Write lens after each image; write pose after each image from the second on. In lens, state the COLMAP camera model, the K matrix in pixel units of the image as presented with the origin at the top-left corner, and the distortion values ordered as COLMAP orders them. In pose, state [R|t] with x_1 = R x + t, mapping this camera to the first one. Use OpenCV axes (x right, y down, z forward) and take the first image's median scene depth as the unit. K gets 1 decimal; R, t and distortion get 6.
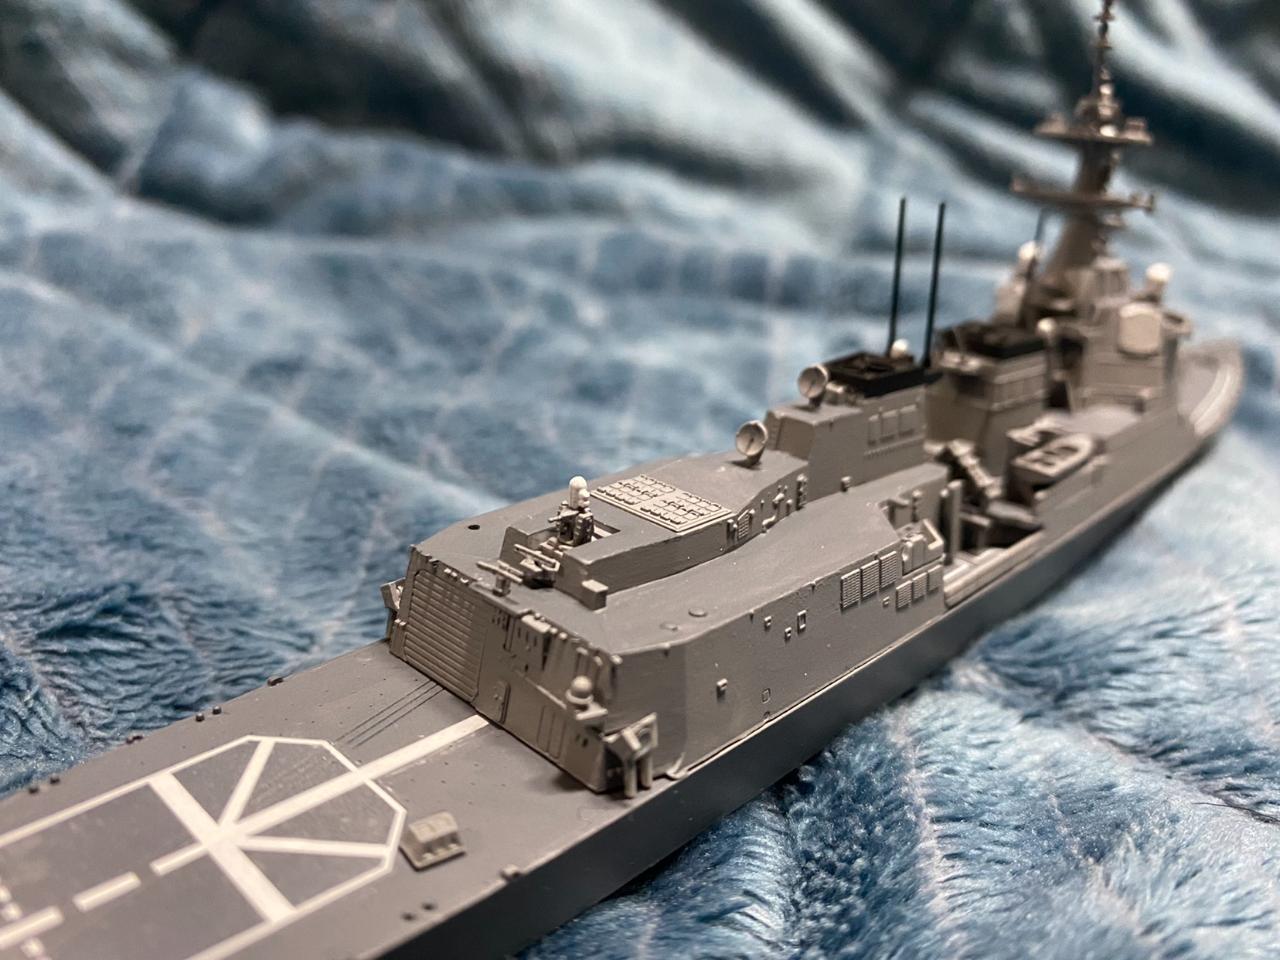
lens RADIAL K [[1054.2, 0, 625.6], [0, 1054.2, 454.2], [0, 0, 1]] dist [-0.010698, -0.006971]
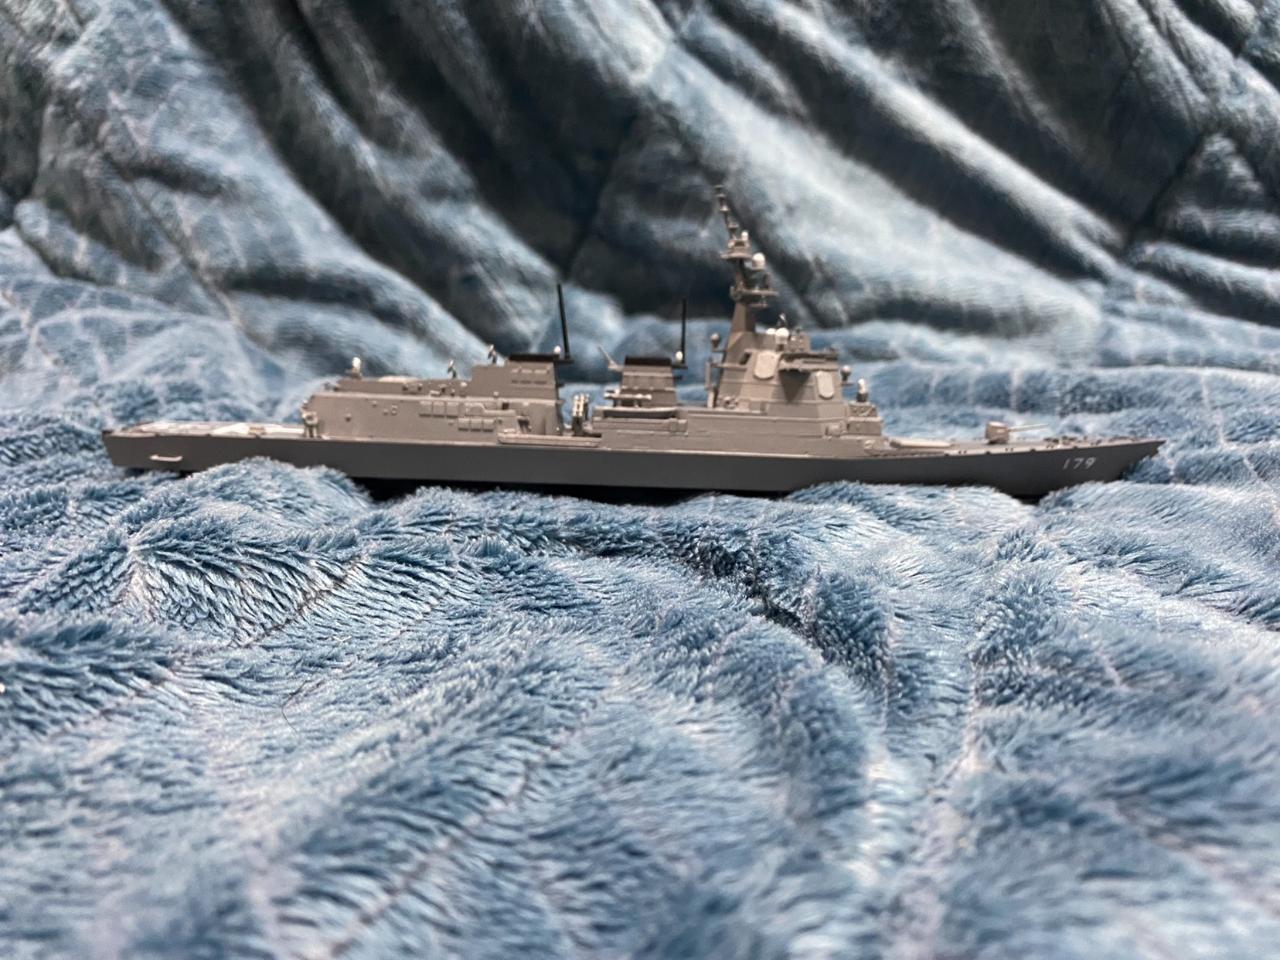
lens RADIAL K [[983.3, 0, 635.1], [0, 983.3, 484.4], [0, 0, 1]] dist [-0.001568, -0.004178]
pose [[0.964388, -0.053094, -0.259109, -0.002513], [0.019417, 0.991214, -0.130838, 0.074194], [0.263779, 0.121147, 0.956945, -0.209220]]
